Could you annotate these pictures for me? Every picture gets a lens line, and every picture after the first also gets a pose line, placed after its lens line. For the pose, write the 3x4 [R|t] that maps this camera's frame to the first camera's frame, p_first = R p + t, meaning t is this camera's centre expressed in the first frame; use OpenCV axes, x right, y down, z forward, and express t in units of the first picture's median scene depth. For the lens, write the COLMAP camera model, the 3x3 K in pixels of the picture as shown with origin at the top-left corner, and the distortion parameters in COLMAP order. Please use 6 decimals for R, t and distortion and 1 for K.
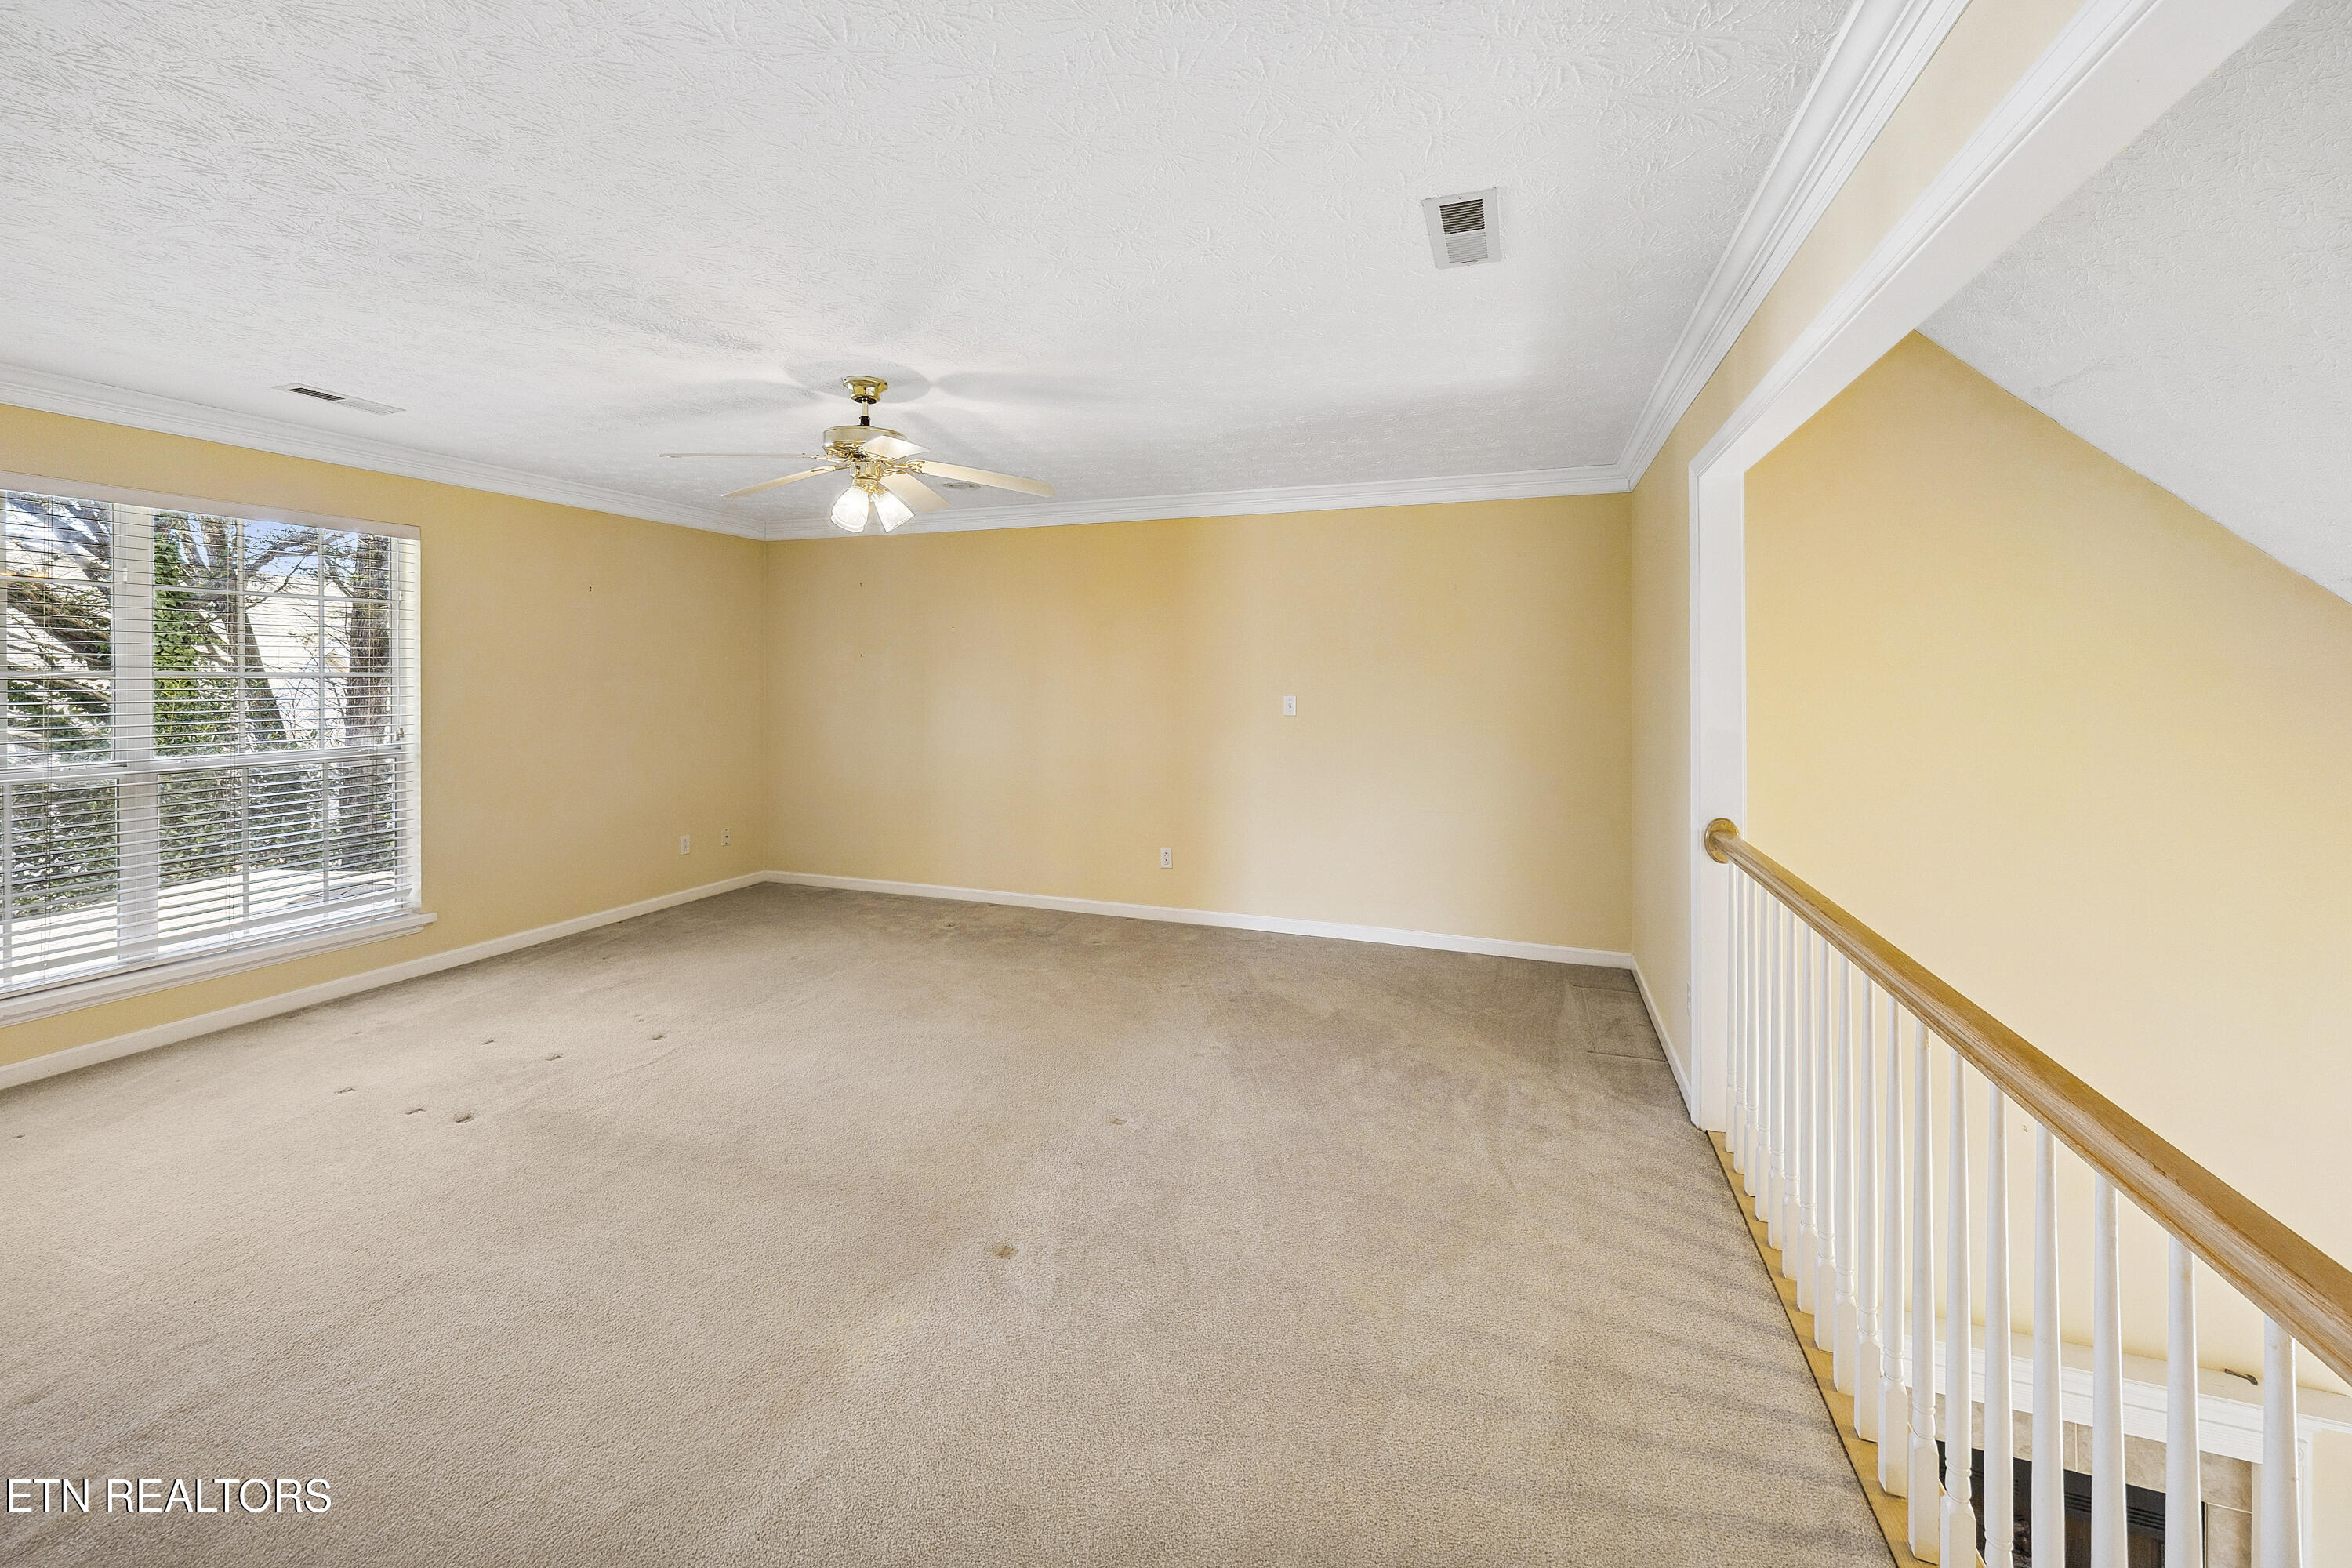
lens RADIAL K [[894.0, 0, 1175.2], [0, 894.0, 684.9], [0, 0, 1]] dist [-0.000955, -0.000008]
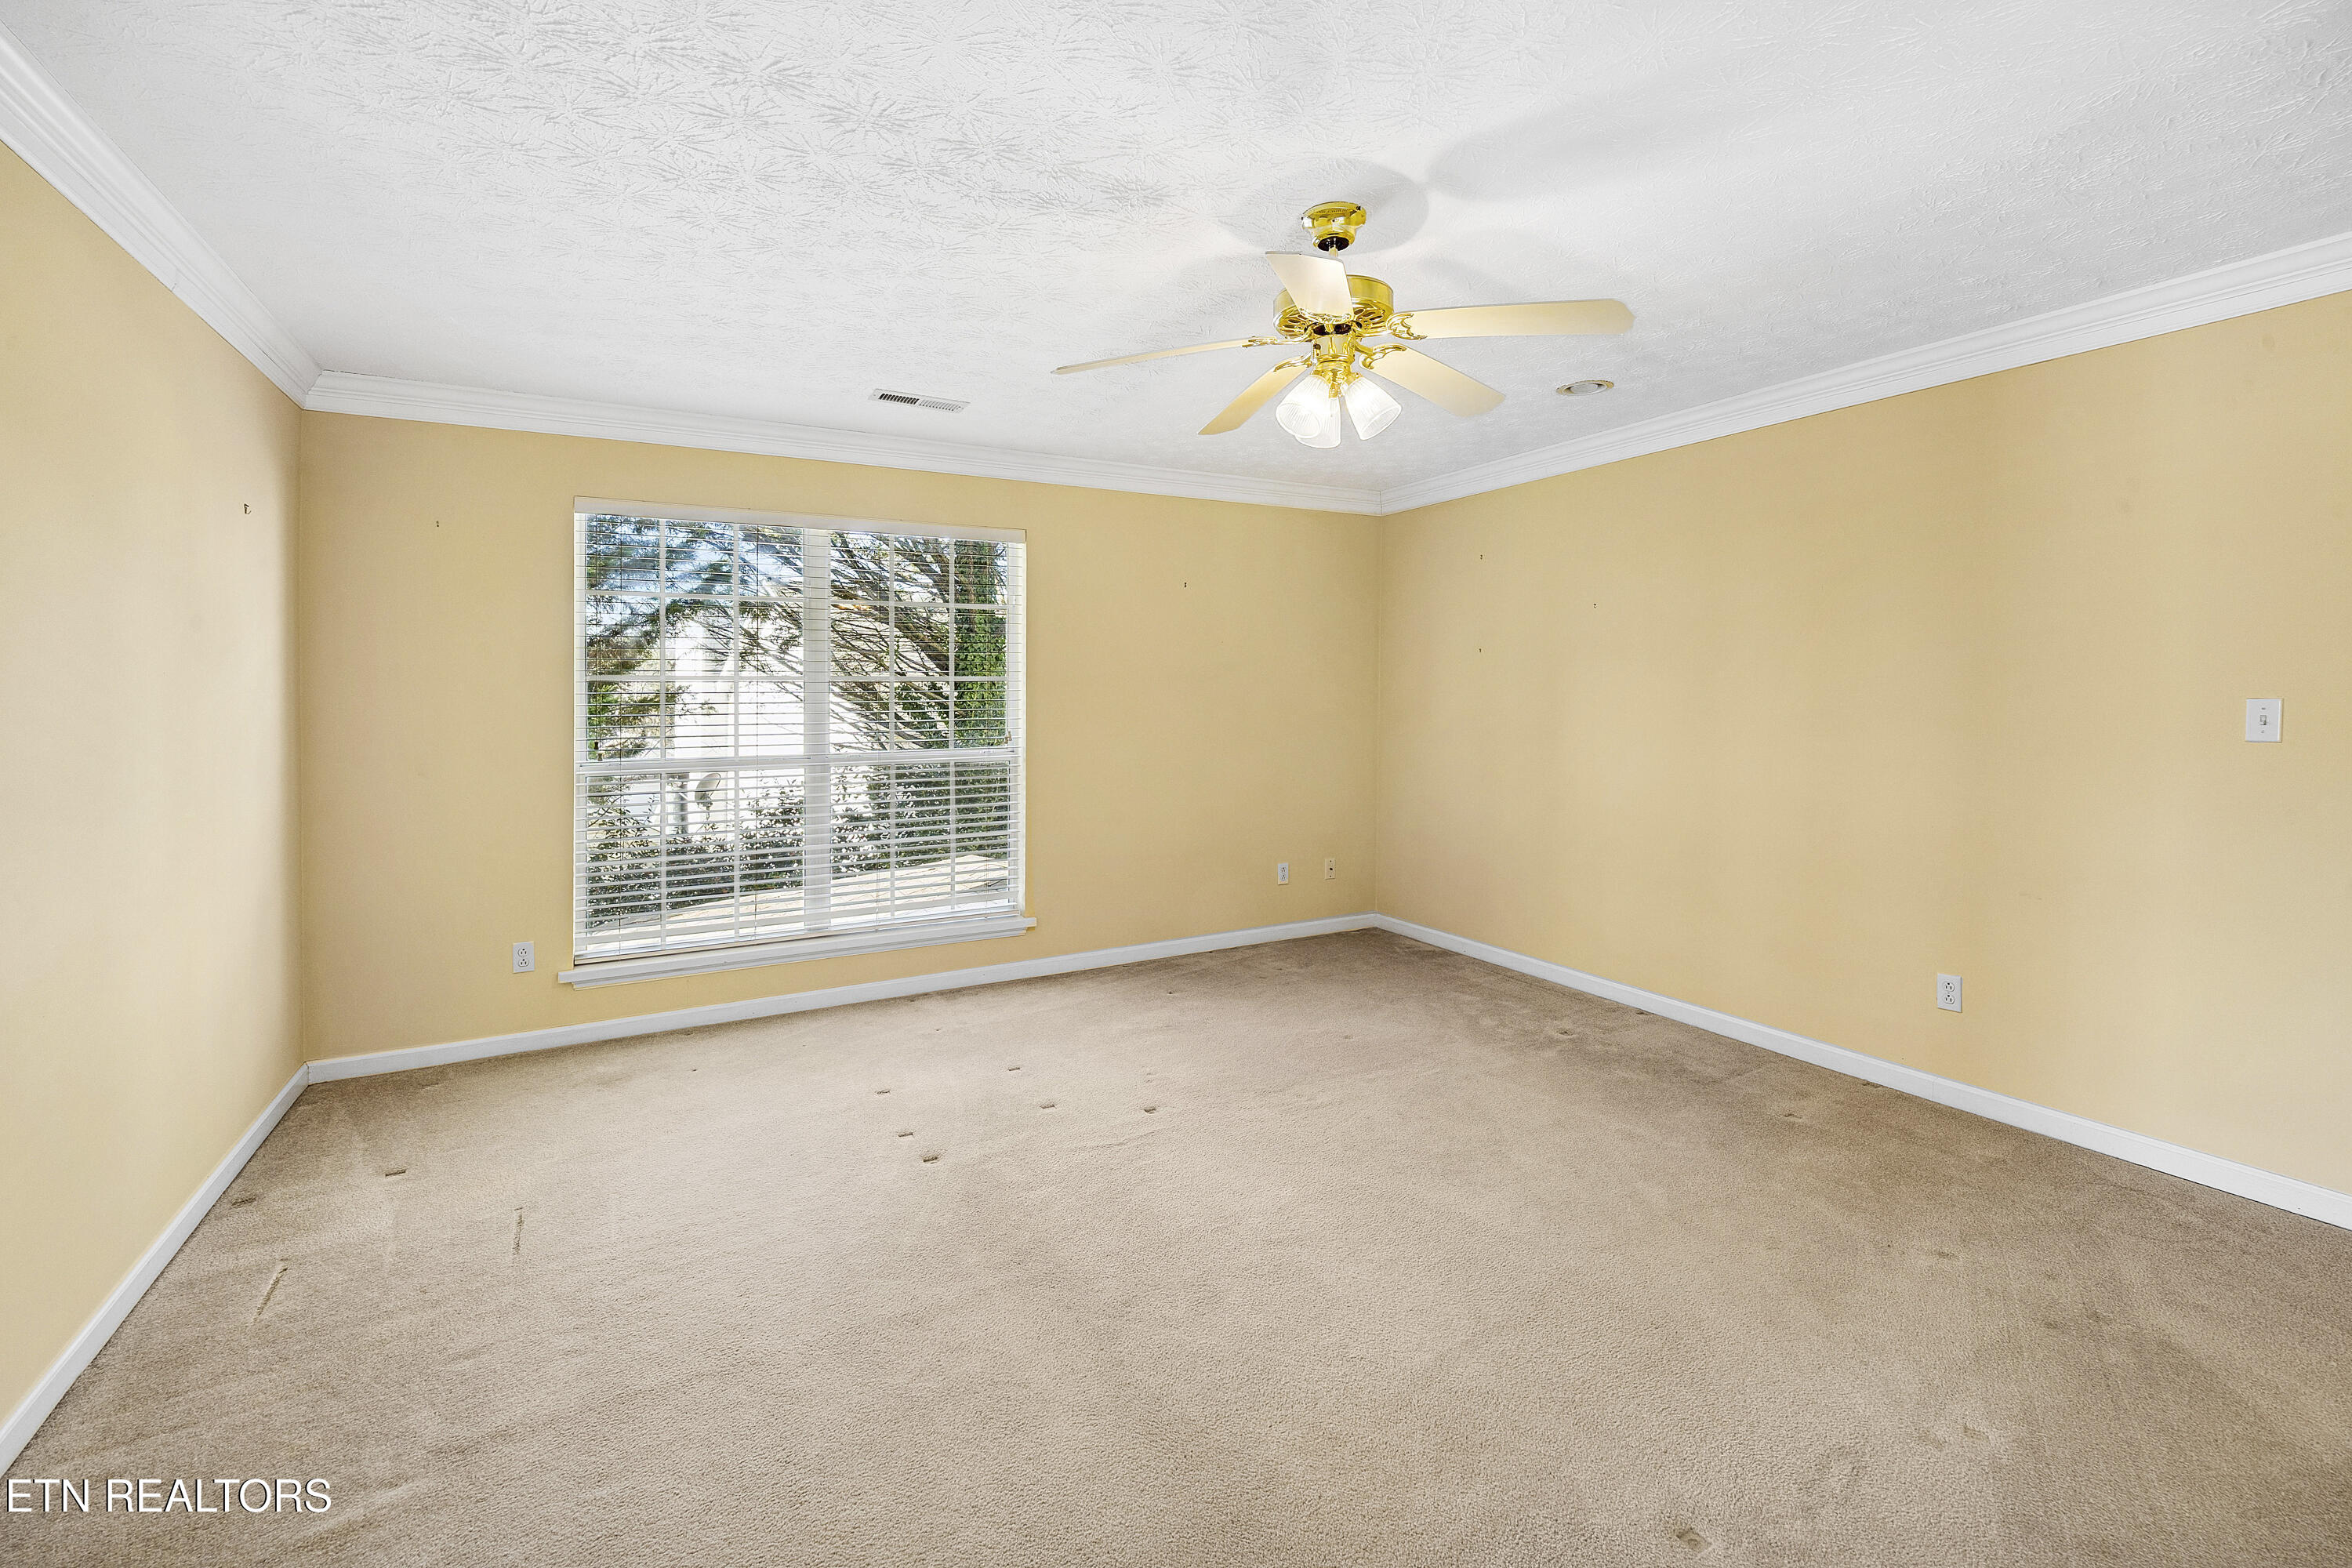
lens RADIAL K [[1054.3, 0, 1185.3], [0, 1054.3, 744.8], [0, 0, 1]] dist [-0.001306, -0.000481]
pose [[0.764214, 0.031240, -0.644206, 0.056421], [-0.001337, 0.998901, 0.046855, 0.007857], [0.644961, -0.034946, 0.763416, 0.239665]]
